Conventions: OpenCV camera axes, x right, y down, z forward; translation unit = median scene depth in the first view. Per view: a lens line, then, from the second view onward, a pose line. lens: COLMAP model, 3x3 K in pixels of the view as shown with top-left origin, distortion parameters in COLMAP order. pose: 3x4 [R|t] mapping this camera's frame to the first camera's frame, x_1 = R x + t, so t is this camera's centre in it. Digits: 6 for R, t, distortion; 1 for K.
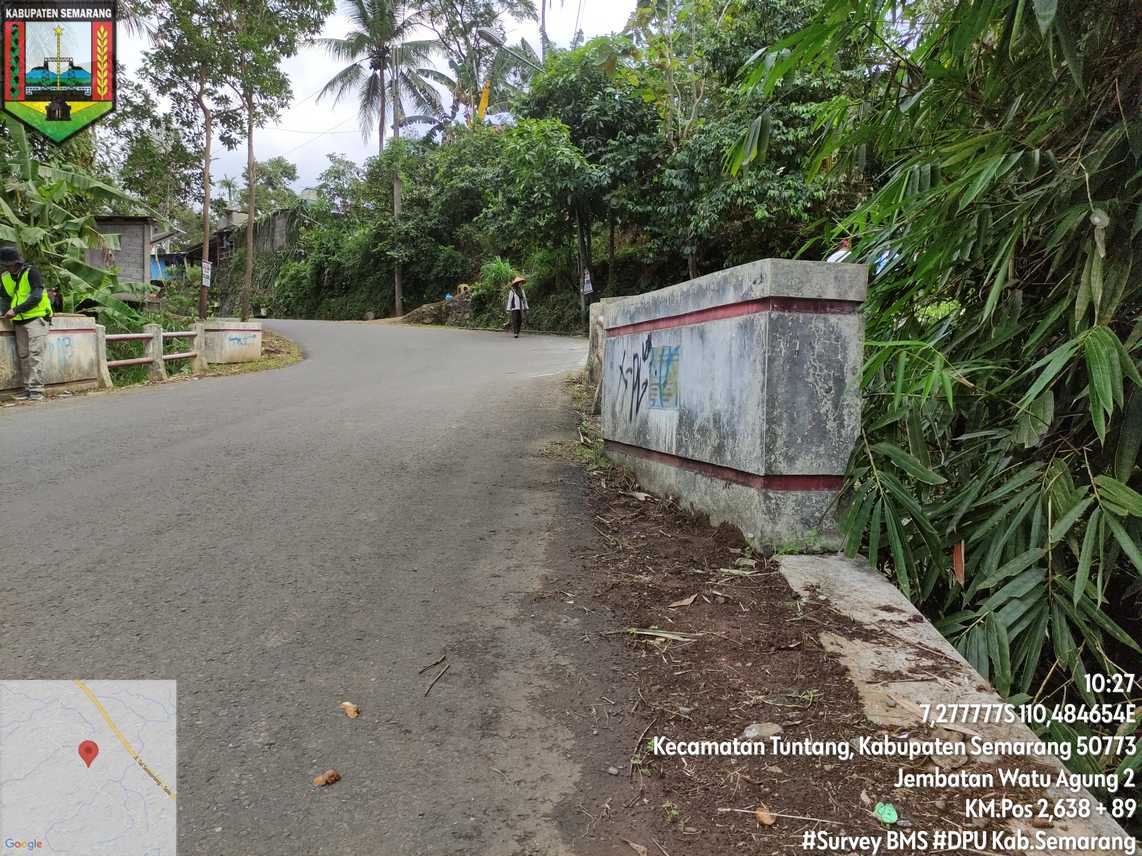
lens RADIAL K [[823.9, 0, 572.3], [0, 823.9, 433.5], [0, 0, 1]] dist [0.030292, -0.030595]
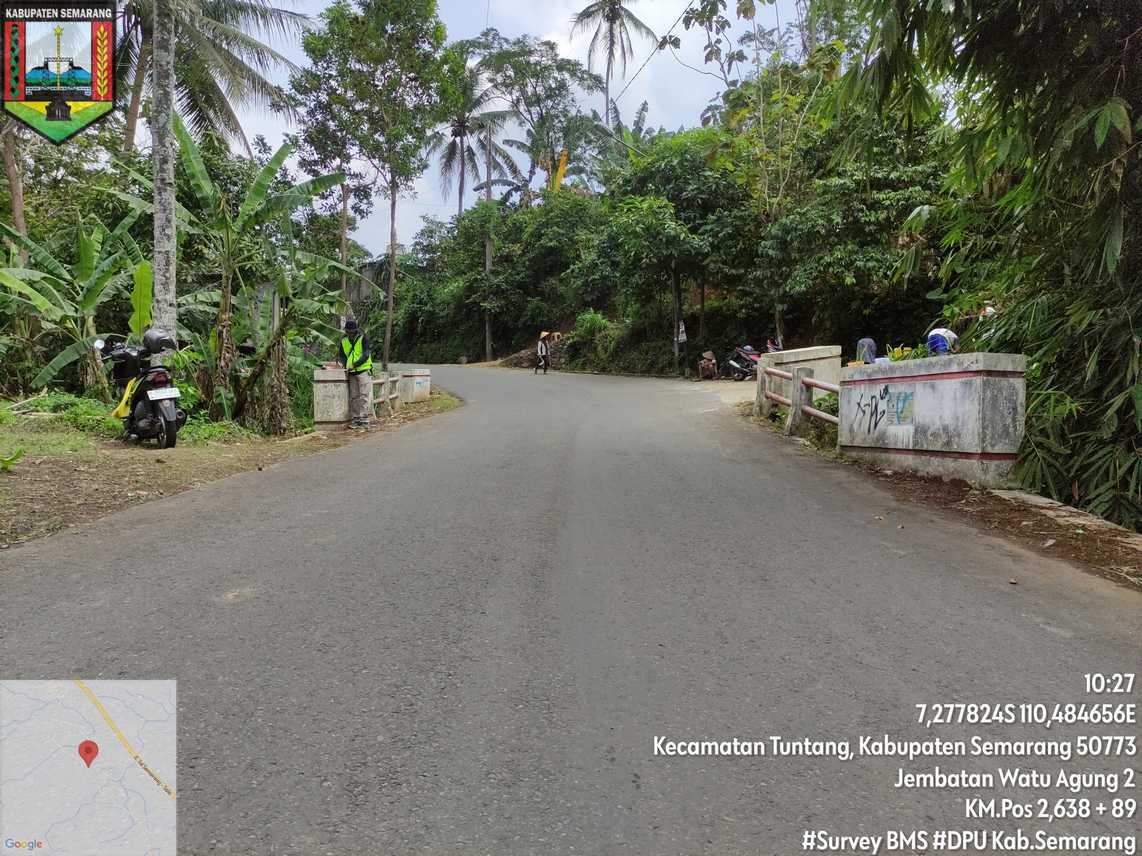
lens RADIAL K [[819.2, 0, 573.9], [0, 819.2, 443.2], [0, 0, 1]] dist [0.023690, -0.034703]
pose [[0.999595, 0.000276, -0.028473, -0.083185], [-0.001273, 0.999386, -0.035008, 0.011063], [0.028446, 0.035030, 0.998981, -0.127124]]
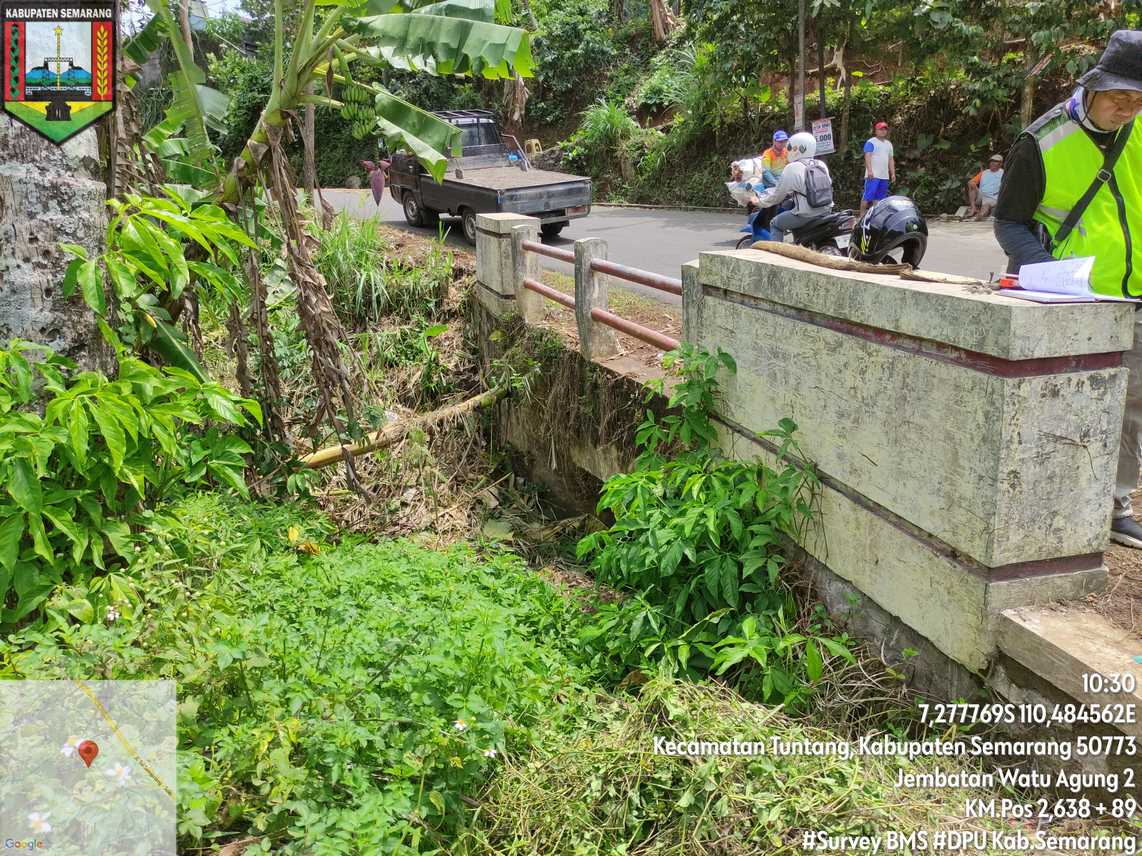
lens RADIAL K [[836.4, 0, 563.7], [0, 836.4, 428.2], [0, 0, 1]] dist [0.065011, -0.090461]
pose [[0.976260, -0.067982, 0.205656, -0.303403], [0.035244, 0.986673, 0.158850, -0.048214], [-0.213714, -0.147831, 0.965646, 0.245883]]
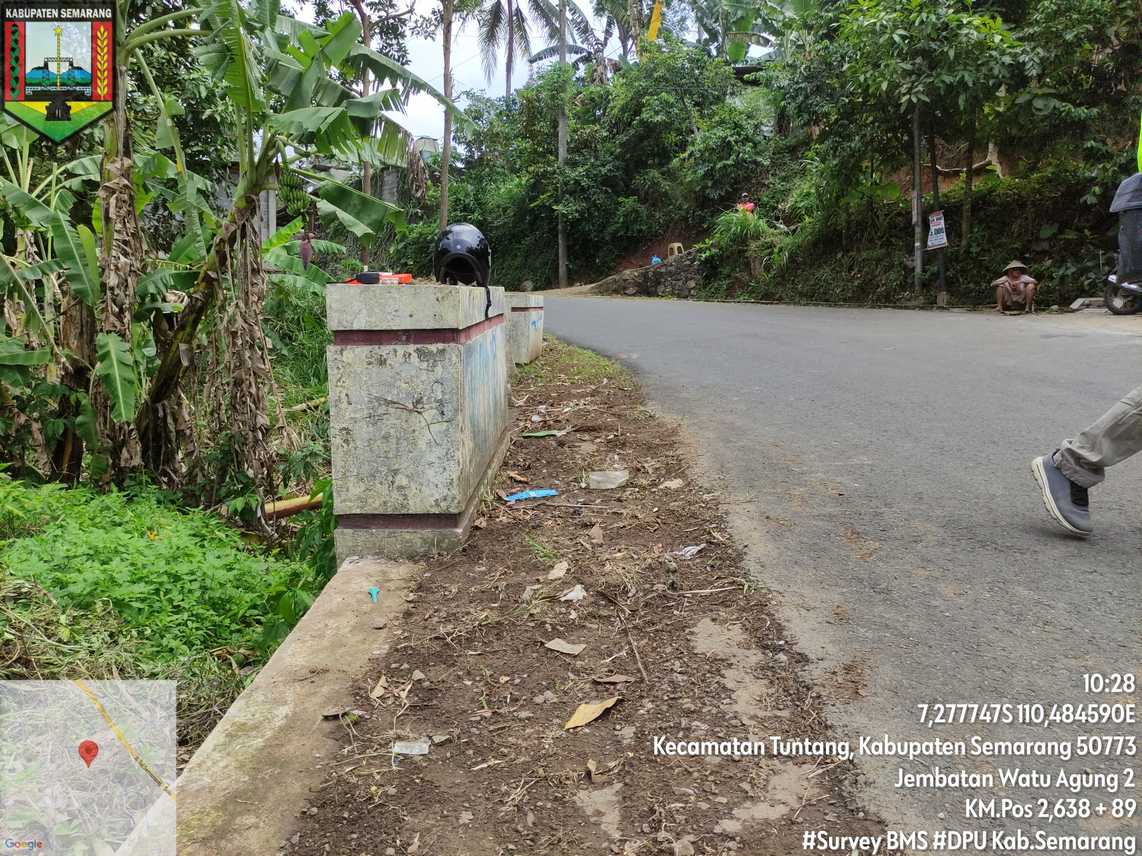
lens RADIAL K [[836.4, 0, 563.7], [0, 836.4, 428.2], [0, 0, 1]] dist [0.065011, -0.090461]
pose [[0.998083, 0.002384, -0.061845, -0.204991], [-0.000763, 0.999656, 0.026217, -0.030353], [0.061886, -0.026119, 0.997741, 0.220829]]
